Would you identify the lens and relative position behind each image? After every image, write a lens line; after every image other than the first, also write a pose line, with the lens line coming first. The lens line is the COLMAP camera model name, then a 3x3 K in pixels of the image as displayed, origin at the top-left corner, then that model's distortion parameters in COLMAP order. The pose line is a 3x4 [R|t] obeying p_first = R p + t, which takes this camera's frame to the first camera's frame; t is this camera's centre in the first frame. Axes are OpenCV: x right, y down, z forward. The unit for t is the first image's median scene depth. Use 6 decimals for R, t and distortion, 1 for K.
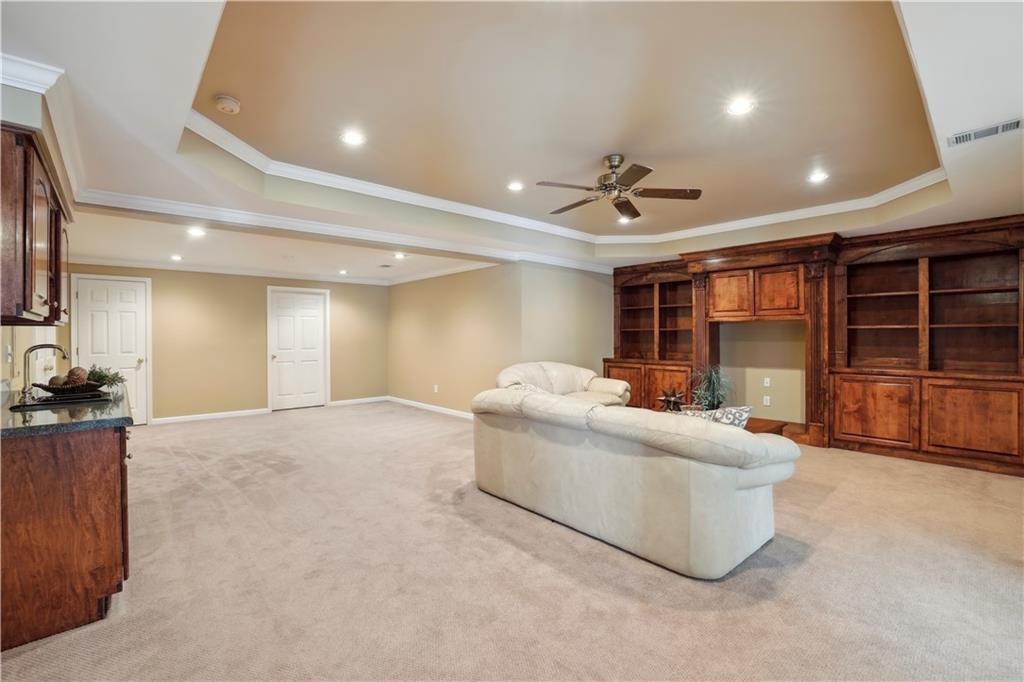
lens RADIAL K [[451.6, 0, 515.2], [0, 451.6, 338.4], [0, 0, 1]] dist [-0.026172, 0.006587]
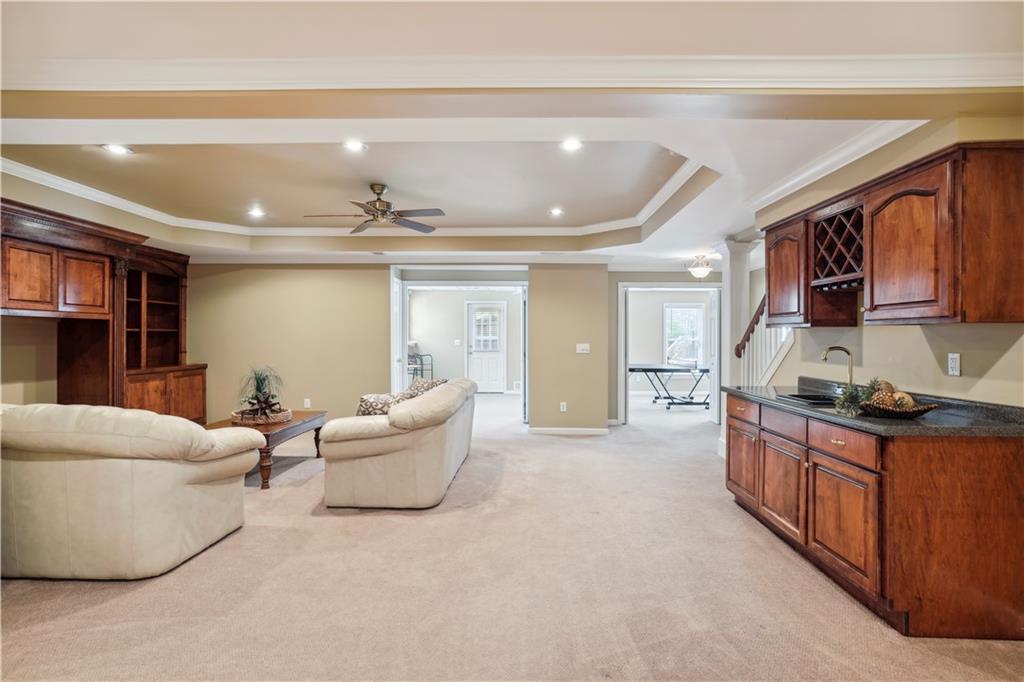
lens RADIAL K [[524.2, 0, 513.0], [0, 524.2, 338.2], [0, 0, 1]] dist [0.002660, 0.000370]
pose [[-0.719751, -0.002202, 0.694229, -0.684712], [0.001477, 0.999988, 0.004703, -0.009000], [-0.694231, 0.004410, -0.719739, 1.217404]]
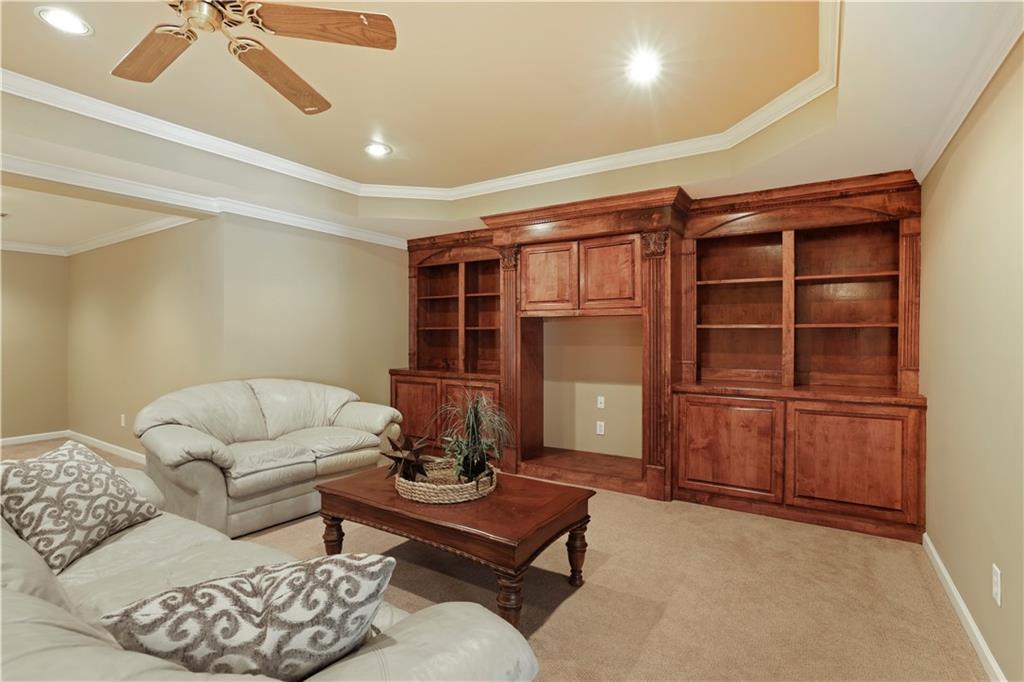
lens RADIAL K [[494.5, 0, 507.8], [0, 494.5, 341.2], [0, 0, 1]] dist [-0.039404, -0.000240]
pose [[0.969335, 0.001731, 0.245735, 0.266846], [-0.003053, 0.999983, 0.004996, -0.005067], [-0.245723, -0.005593, 0.969324, 0.321833]]
